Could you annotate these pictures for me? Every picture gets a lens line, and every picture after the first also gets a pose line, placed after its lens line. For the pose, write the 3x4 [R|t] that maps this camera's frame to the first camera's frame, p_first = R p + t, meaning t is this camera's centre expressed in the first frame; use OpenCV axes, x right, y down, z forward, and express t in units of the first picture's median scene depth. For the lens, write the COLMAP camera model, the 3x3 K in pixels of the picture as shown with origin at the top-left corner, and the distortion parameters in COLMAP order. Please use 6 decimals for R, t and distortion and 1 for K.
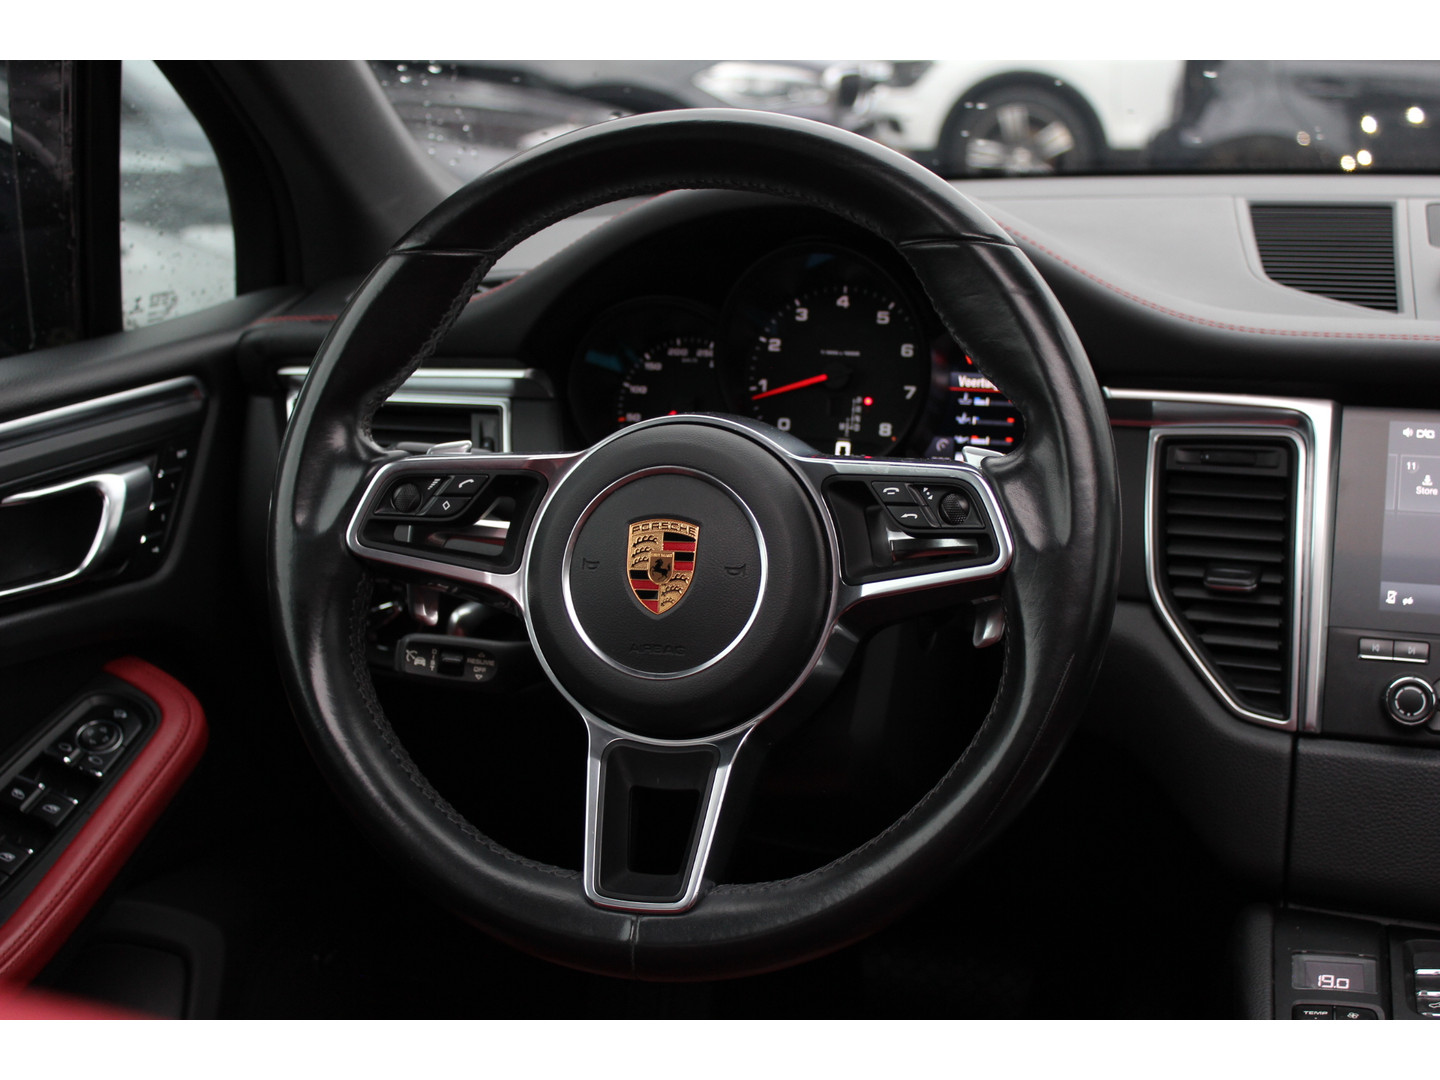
lens RADIAL K [[1995.8, 0, 720.0], [0, 1995.8, 540.0], [0, 0, 1]] dist [-0.069785, 0.098452]
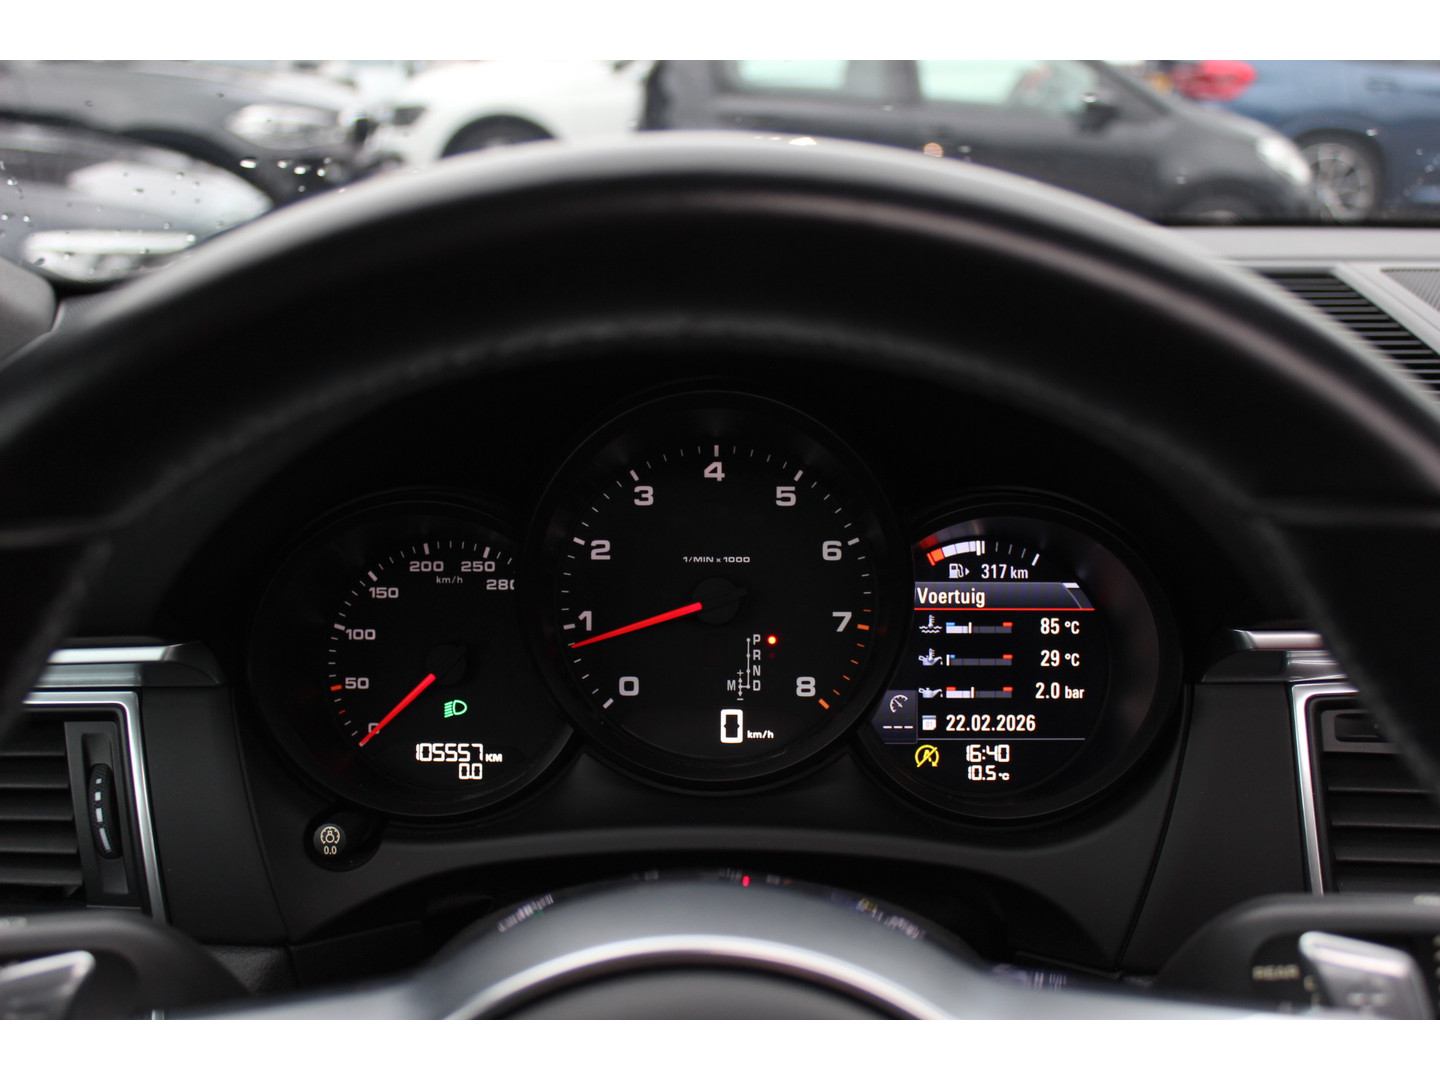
lens RADIAL K [[1556.6, 0, 720.0], [0, 1556.6, 540.0], [0, 0, 1]] dist [-0.091645, -0.001753]
pose [[0.956301, -0.075179, 0.282554, -0.078657], [0.064669, 0.996830, 0.046354, -0.138453], [-0.285143, -0.026056, 0.958131, 0.639765]]
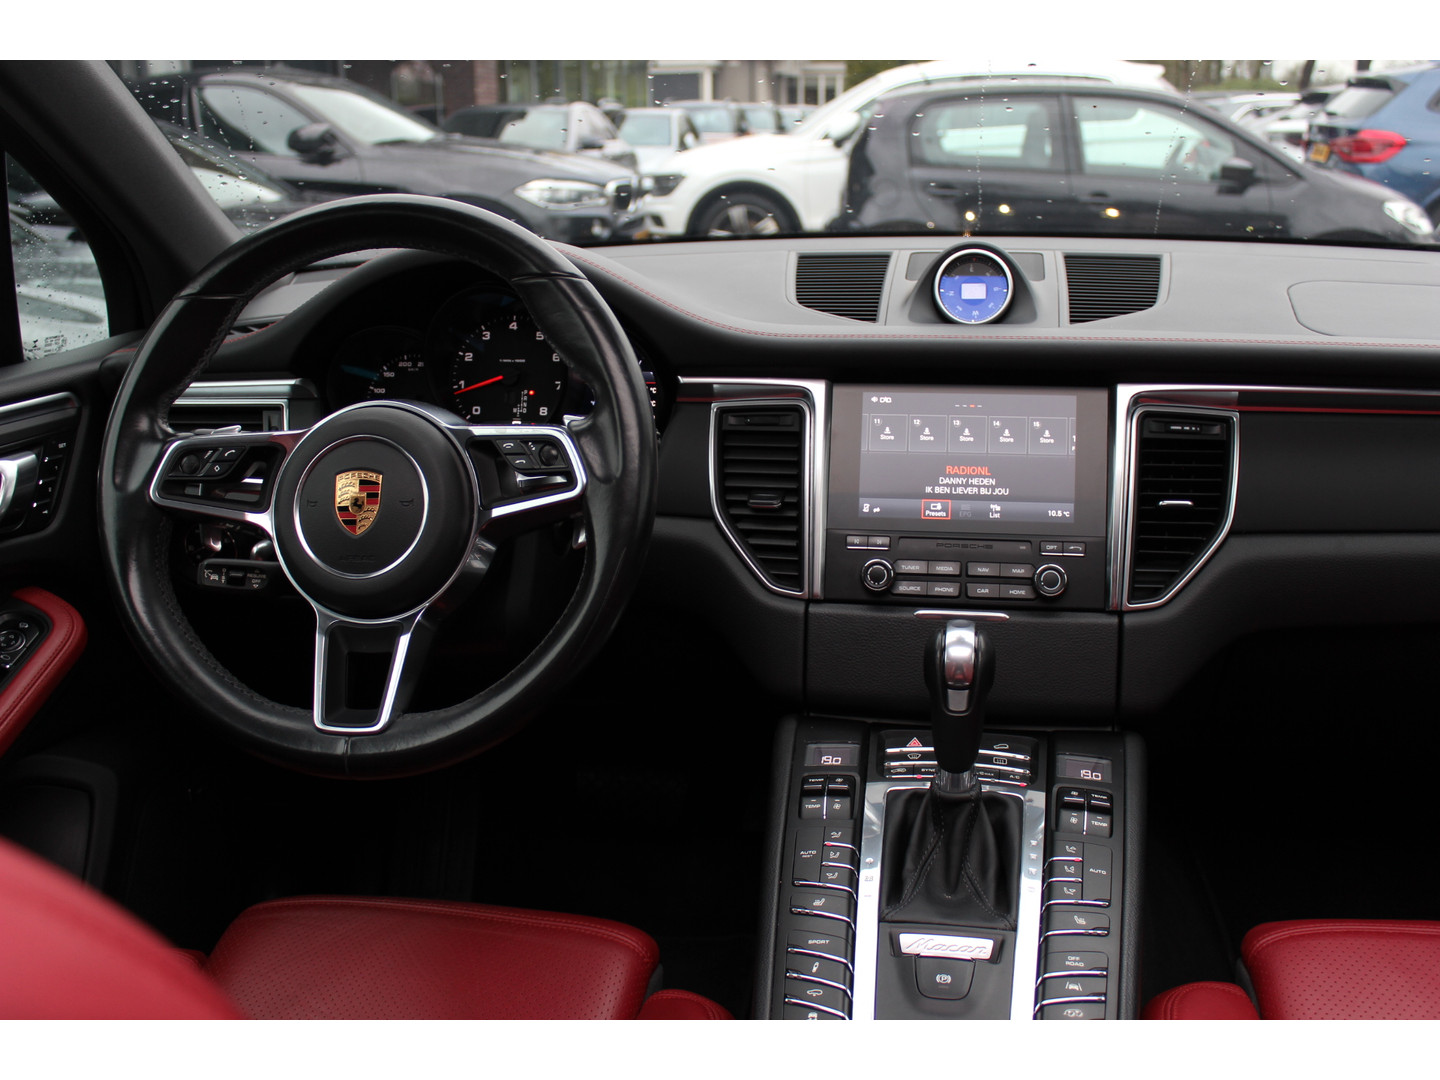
lens RADIAL K [[1376.0, 0, 720.0], [0, 1376.0, 540.0], [0, 0, 1]] dist [-0.135615, 0.108604]
pose [[0.992437, -0.041206, 0.115629, 0.103407], [0.038550, 0.998941, 0.025119, 0.022429], [-0.116541, -0.020471, 0.992975, -0.033525]]
